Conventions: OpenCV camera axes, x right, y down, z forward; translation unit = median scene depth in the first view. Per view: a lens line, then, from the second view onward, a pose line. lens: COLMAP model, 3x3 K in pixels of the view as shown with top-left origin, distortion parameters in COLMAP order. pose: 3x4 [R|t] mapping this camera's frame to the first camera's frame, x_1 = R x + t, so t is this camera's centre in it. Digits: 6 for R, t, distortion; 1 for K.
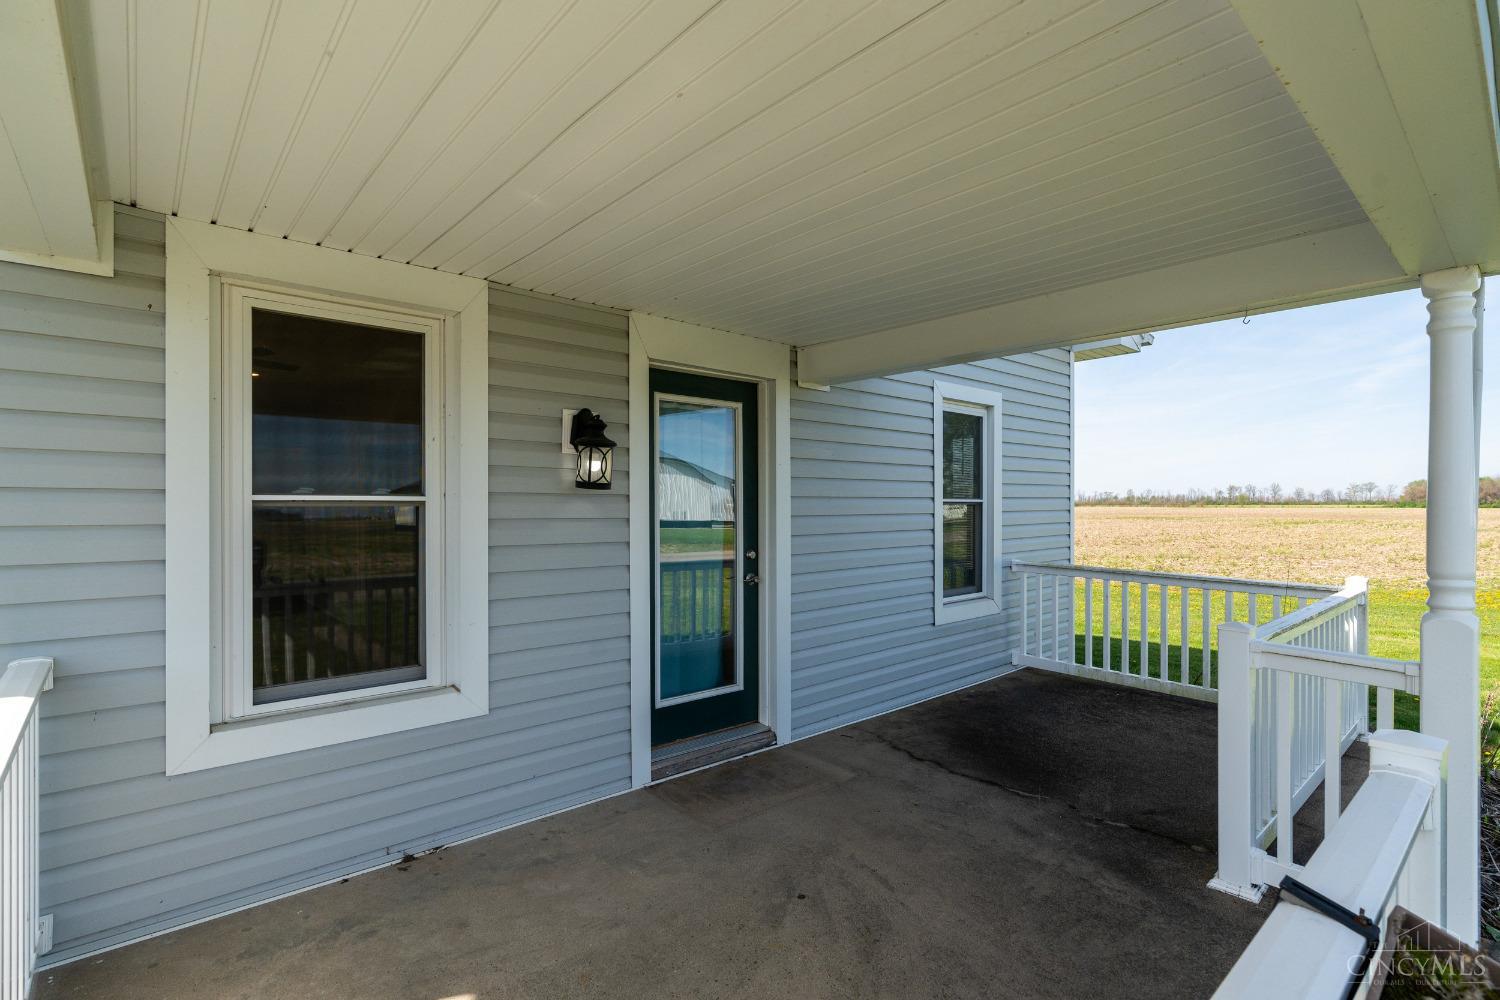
lens RADIAL K [[705.2, 0, 750.0], [0, 705.2, 500.0], [0, 0, 1]] dist [0.000262, 0.000009]
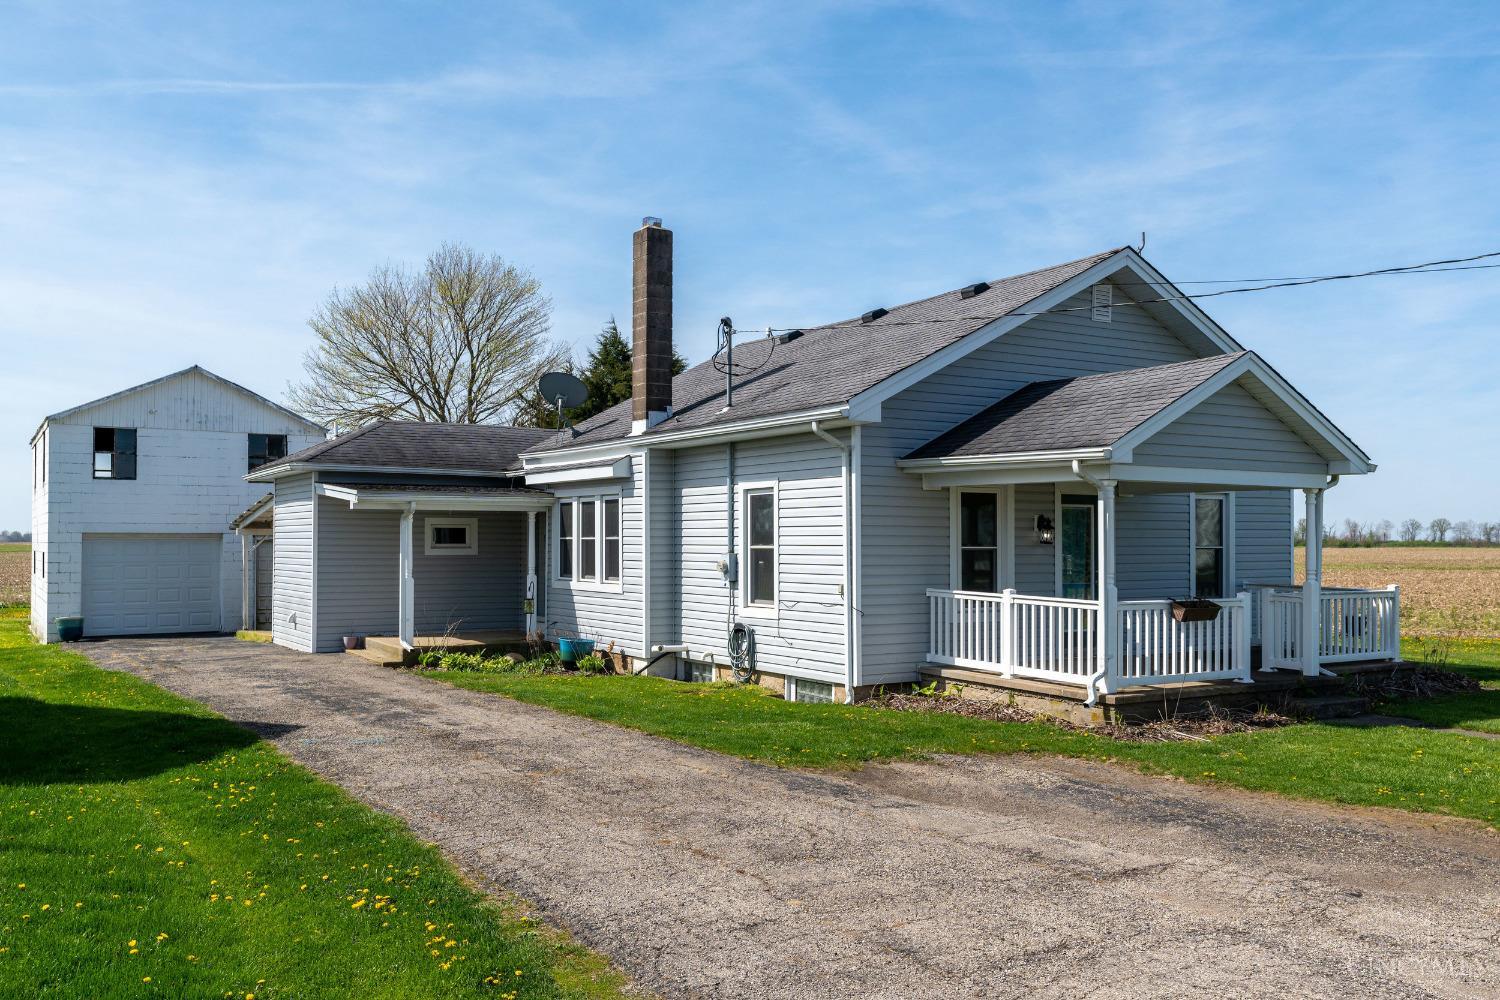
lens RADIAL K [[1289.3, 0, 750.0], [0, 1289.3, 500.0], [0, 0, 1]] dist [-0.000936, -0.001994]
pose [[0.985543, -0.004907, -0.169352, -0.501072], [-0.000569, 0.999479, -0.032270, -0.023939], [0.169423, 0.031900, 0.985027, -4.122514]]
